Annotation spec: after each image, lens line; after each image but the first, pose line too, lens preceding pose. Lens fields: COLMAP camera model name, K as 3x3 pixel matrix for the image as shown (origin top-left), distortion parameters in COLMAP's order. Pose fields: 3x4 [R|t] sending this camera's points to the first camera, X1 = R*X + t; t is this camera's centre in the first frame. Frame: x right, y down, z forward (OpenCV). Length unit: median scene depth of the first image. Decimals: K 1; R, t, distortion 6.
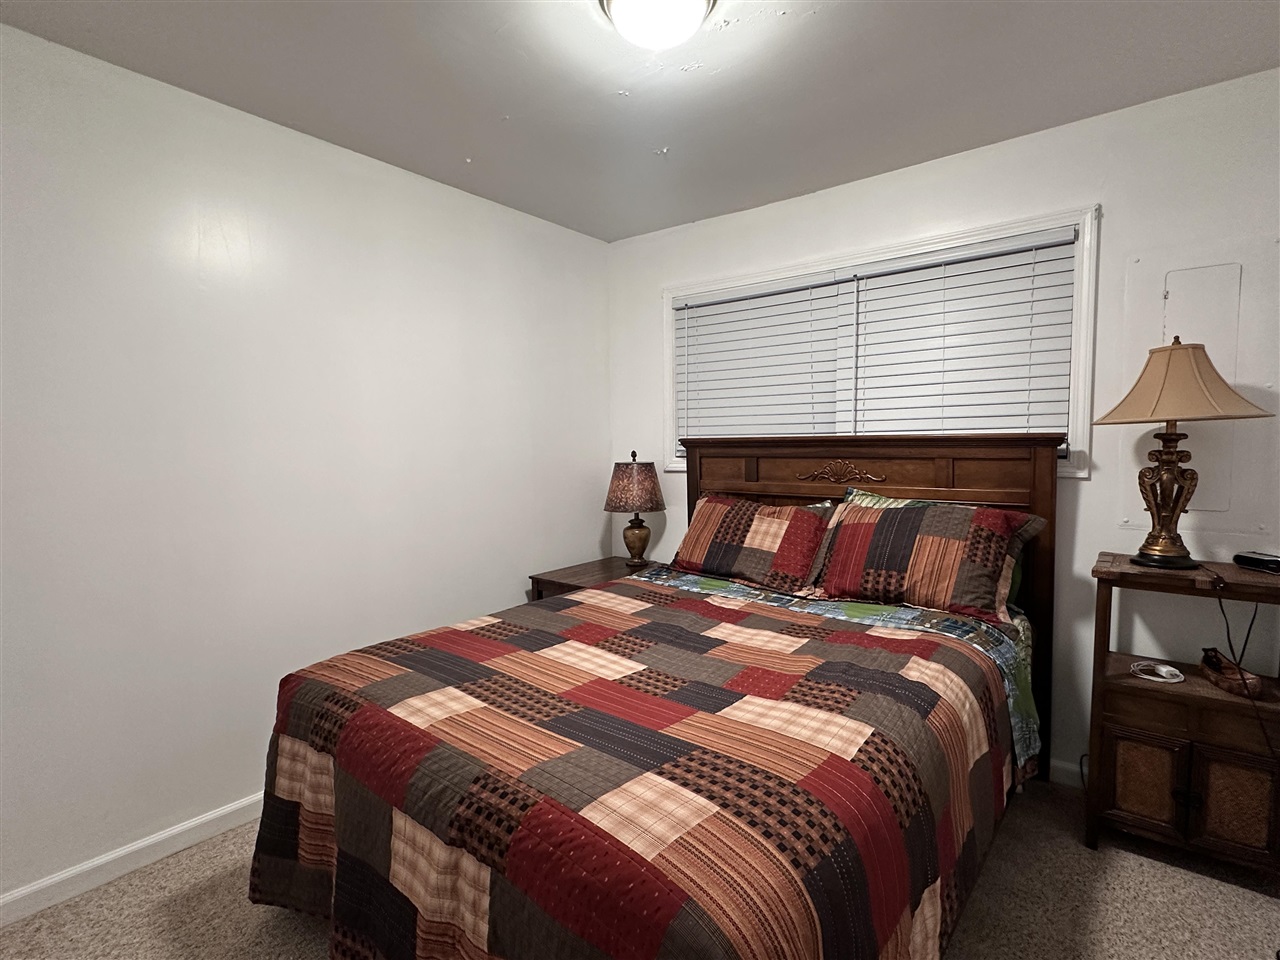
lens RADIAL K [[637.0, 0, 639.1], [0, 637.0, 480.6], [0, 0, 1]] dist [-0.005722, -0.000313]
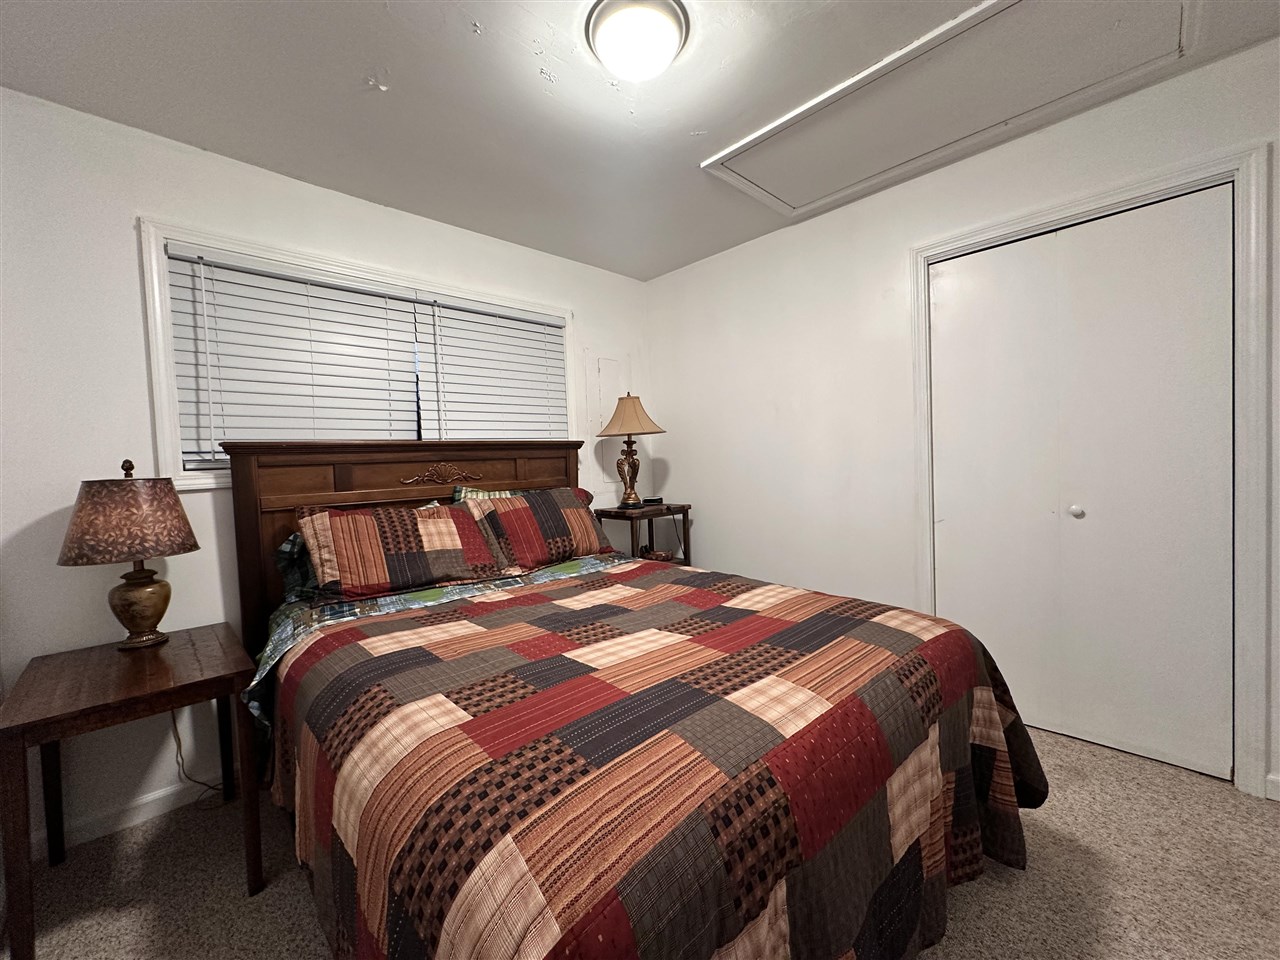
lens RADIAL K [[509.0, 0, 638.3], [0, 509.0, 477.0], [0, 0, 1]] dist [-0.002428, 0.000869]
pose [[0.132658, -0.024782, 0.990852, -0.711859], [0.099452, 0.994975, 0.011570, 0.021009], [-0.986160, 0.097008, 0.134456, 0.751927]]
